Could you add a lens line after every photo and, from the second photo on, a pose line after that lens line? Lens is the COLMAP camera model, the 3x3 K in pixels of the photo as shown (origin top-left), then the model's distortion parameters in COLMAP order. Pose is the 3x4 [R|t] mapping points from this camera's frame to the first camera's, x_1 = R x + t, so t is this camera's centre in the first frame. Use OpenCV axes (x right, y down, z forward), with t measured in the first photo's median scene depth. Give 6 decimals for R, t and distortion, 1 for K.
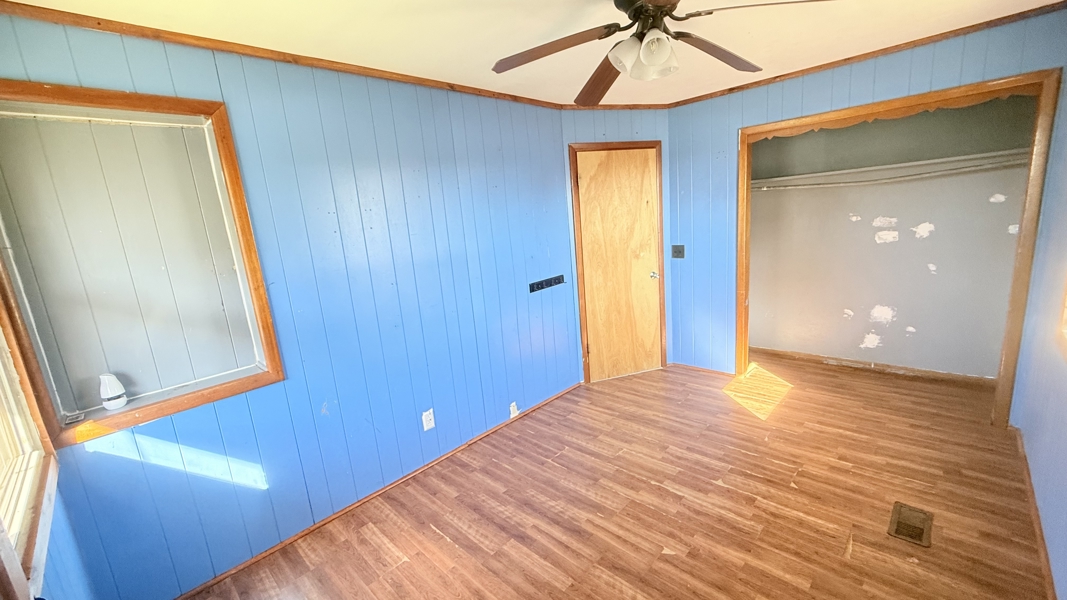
lens RADIAL K [[426.7, 0, 534.5], [0, 426.7, 301.3], [0, 0, 1]] dist [-0.002154, 0.000223]
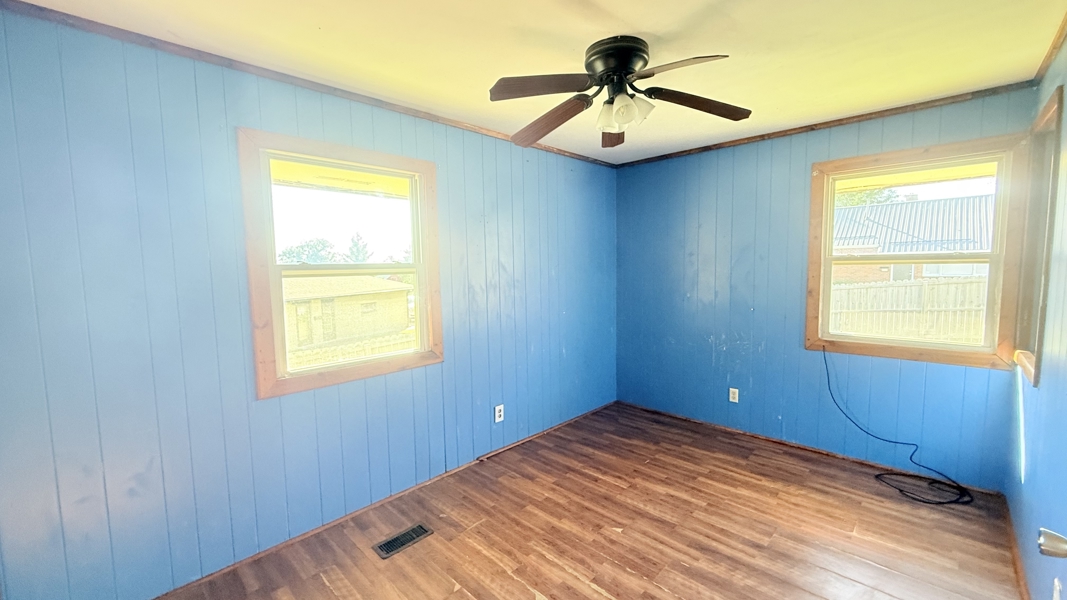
lens RADIAL K [[426.7, 0, 531.9], [0, 426.7, 302.7], [0, 0, 1]] dist [-0.002154, 0.000223]
pose [[-0.994466, 0.104296, 0.012615, 0.448339], [0.103583, 0.953382, 0.283430, -0.359488], [0.017534, 0.283168, -0.958910, 1.862545]]
